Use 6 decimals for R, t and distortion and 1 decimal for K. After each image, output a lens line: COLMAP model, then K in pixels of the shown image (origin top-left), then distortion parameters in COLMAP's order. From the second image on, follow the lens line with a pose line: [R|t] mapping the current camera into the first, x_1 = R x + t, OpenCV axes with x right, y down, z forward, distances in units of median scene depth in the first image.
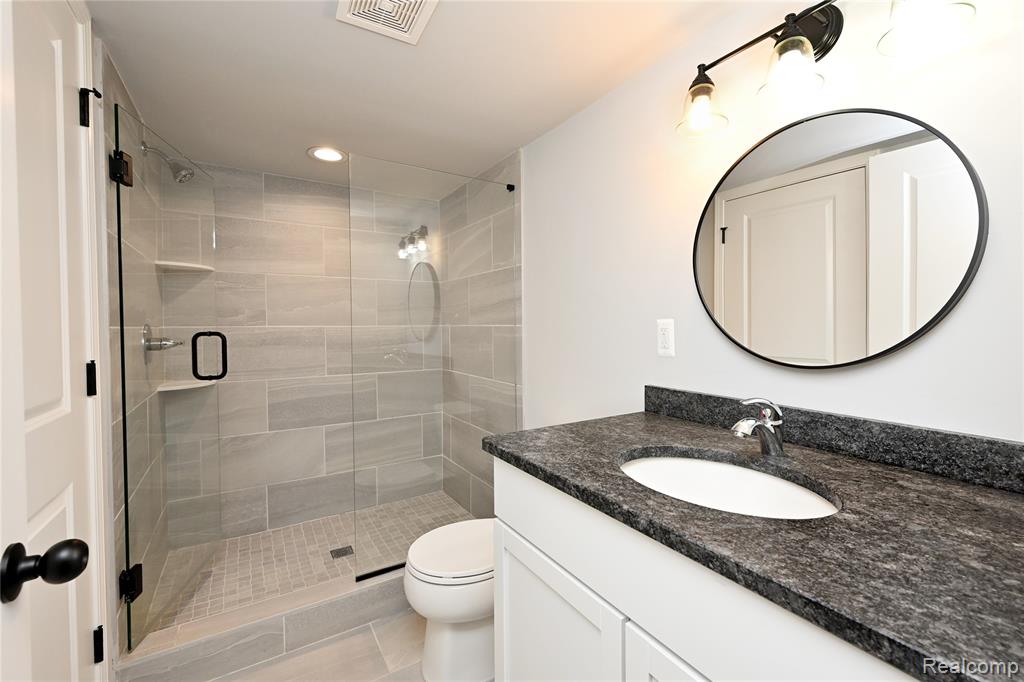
lens RADIAL K [[429.7, 0, 506.5], [0, 429.7, 340.4], [0, 0, 1]] dist [-0.000309, 0.000124]
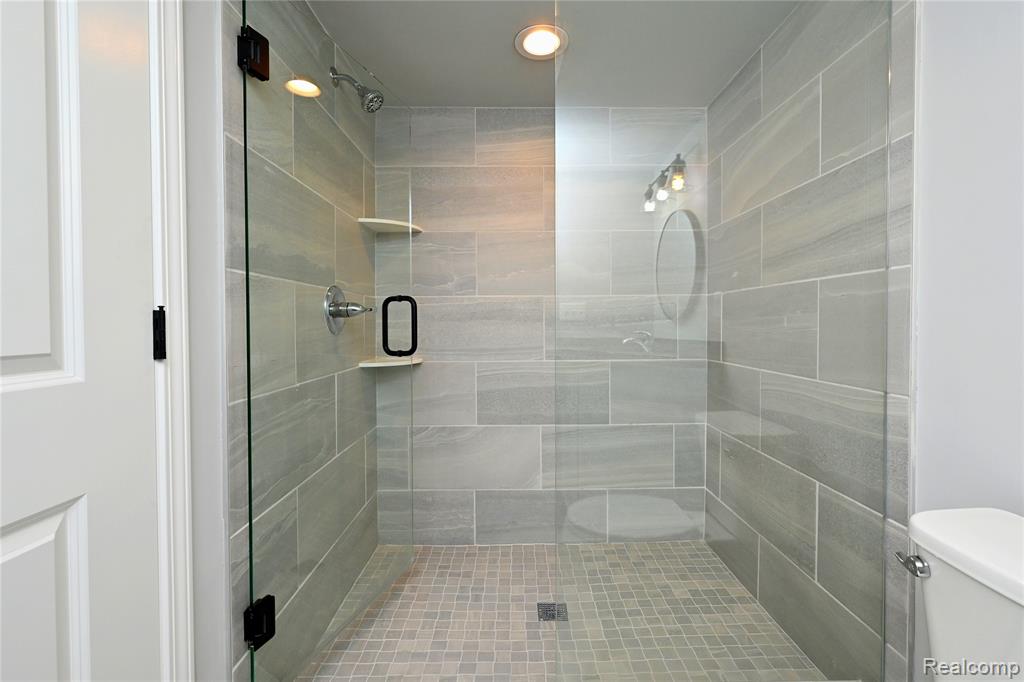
lens RADIAL K [[429.7, 0, 506.5], [0, 429.7, 340.4], [0, 0, 1]] dist [-0.000309, 0.000124]
pose [[0.847552, 0.017851, -0.530413, -0.076171], [-0.012302, 0.999826, 0.013991, 0.039189], [0.530570, -0.005333, 0.847624, 0.339489]]
